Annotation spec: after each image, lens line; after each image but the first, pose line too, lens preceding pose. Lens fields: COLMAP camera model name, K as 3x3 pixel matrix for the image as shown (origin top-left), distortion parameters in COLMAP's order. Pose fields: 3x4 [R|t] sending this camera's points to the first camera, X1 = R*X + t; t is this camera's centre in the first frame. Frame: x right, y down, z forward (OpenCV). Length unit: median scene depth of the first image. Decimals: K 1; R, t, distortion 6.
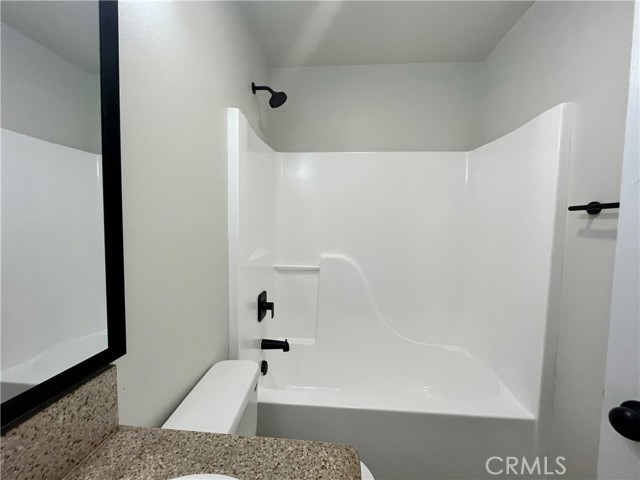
lens RADIAL K [[257.3, 0, 319.3], [0, 257.3, 239.1], [0, 0, 1]] dist [0.000821, -0.000258]
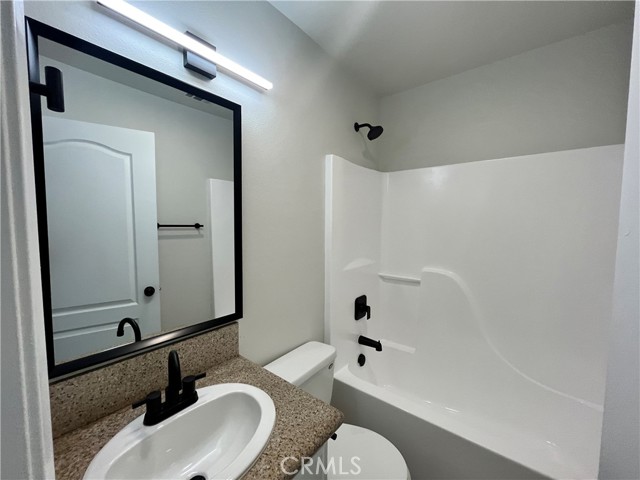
lens RADIAL K [[257.3, 0, 321.3], [0, 257.3, 239.9], [0, 0, 1]] dist [0.000821, -0.000258]
pose [[0.835414, 0.025458, -0.549031, 0.284873], [-0.026146, 0.999637, 0.006568, -0.058487], [0.548999, 0.008868, 0.835776, -0.100838]]
